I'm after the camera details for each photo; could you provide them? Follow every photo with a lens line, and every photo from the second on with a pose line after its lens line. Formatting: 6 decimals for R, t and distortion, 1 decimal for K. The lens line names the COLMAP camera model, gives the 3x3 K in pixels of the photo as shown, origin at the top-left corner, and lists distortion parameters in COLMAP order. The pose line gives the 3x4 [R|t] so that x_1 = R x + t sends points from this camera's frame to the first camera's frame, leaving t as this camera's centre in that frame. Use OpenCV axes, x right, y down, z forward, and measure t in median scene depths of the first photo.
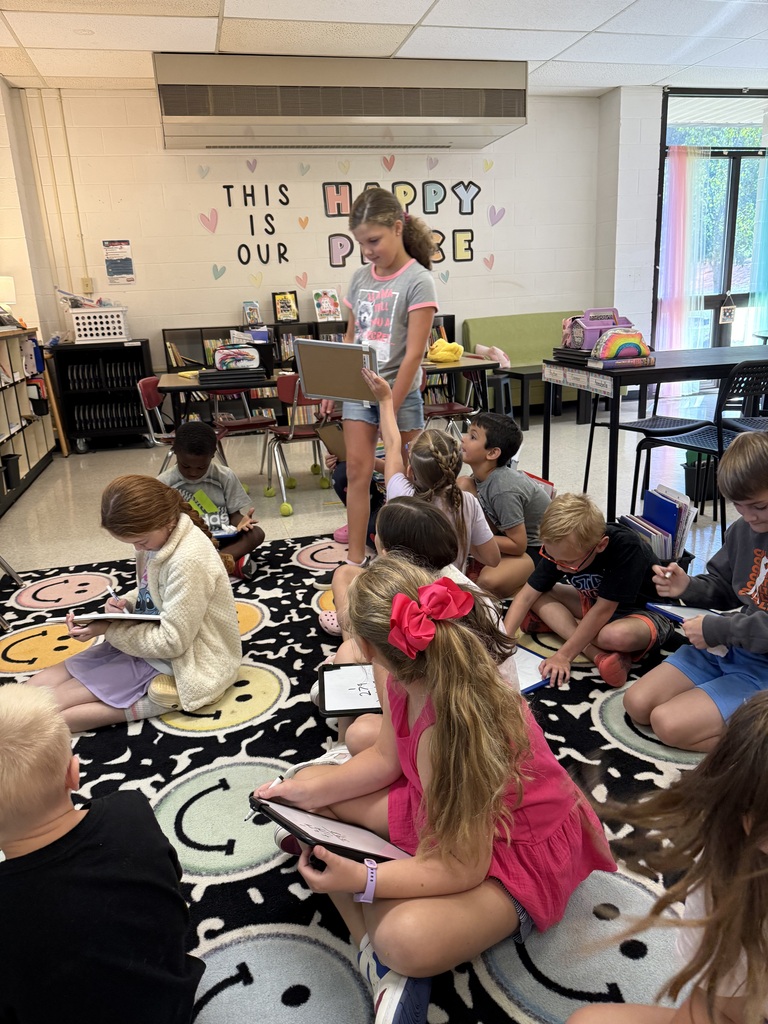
lens RADIAL K [[717.8, 0, 383.0], [0, 717.8, 506.0], [0, 0, 1]] dist [0.012897, -0.022037]
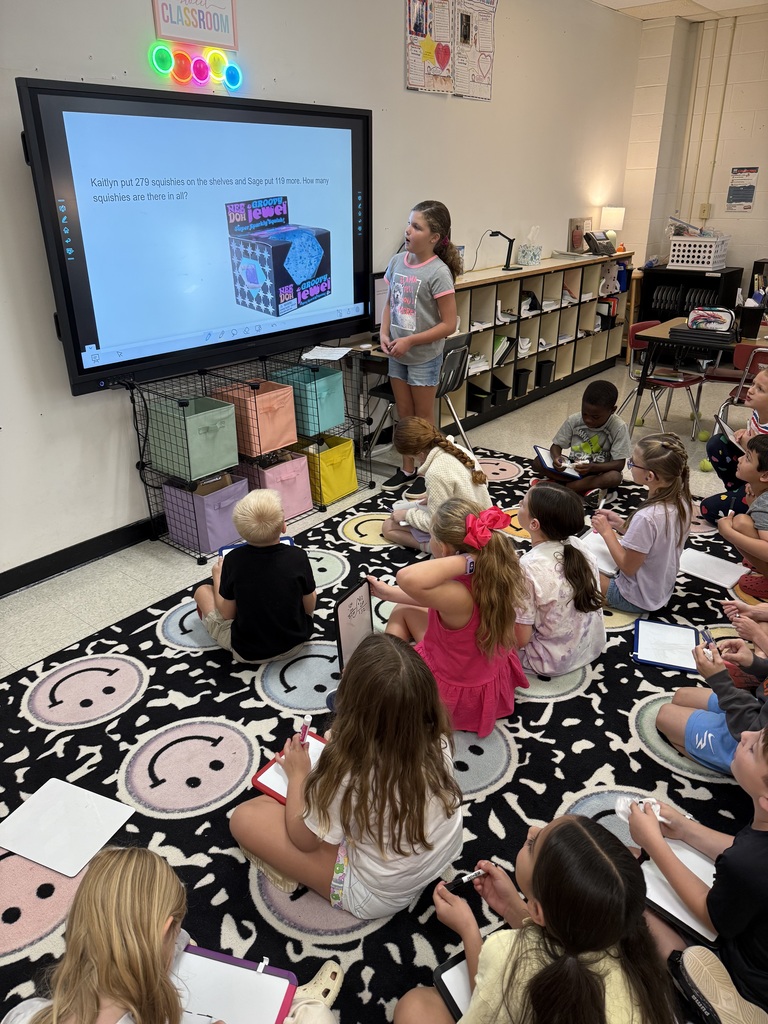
lens RADIAL K [[717.8, 0, 383.9], [0, 717.8, 511.8], [0, 0, 1]] dist [0.012897, -0.022037]
pose [[0.586724, 0.367927, -0.721376, 0.297507], [-0.237322, 0.929834, 0.281225, -0.092685], [0.774230, 0.006197, 0.632874, -0.058365]]
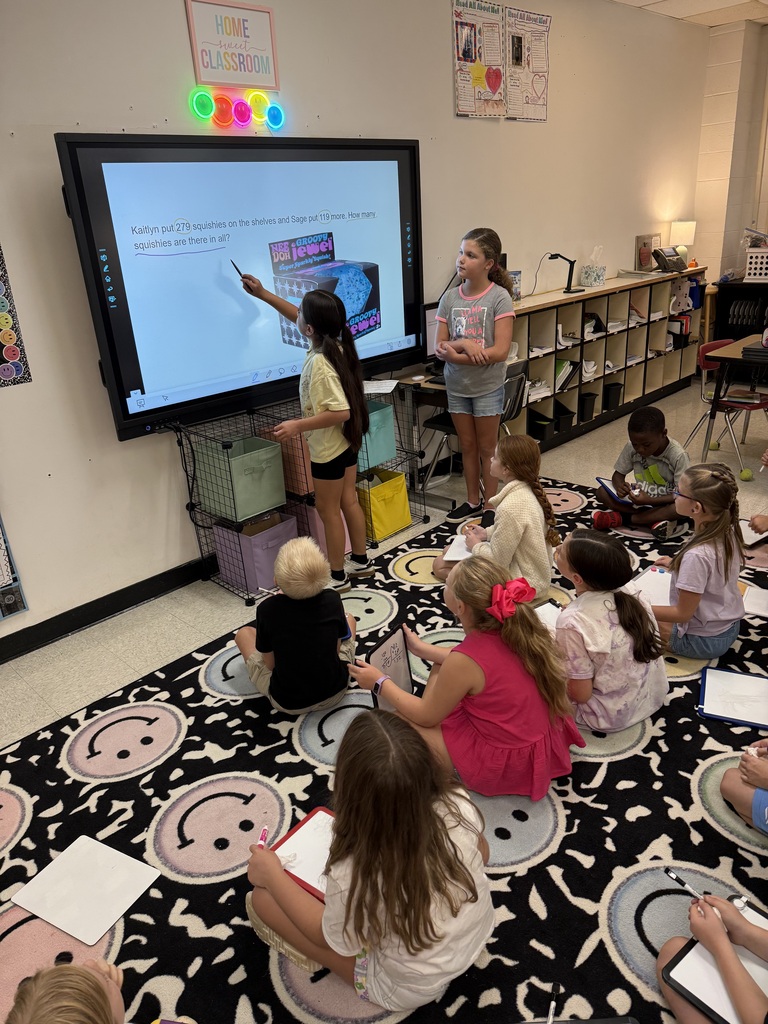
lens RADIAL K [[717.8, 0, 394.1], [0, 717.8, 517.5], [0, 0, 1]] dist [0.012897, -0.022037]
pose [[0.519291, 0.343545, -0.782505, 0.292347], [-0.197104, 0.939102, 0.281493, -0.106463], [0.831557, 0.008057, 0.555381, -0.025730]]
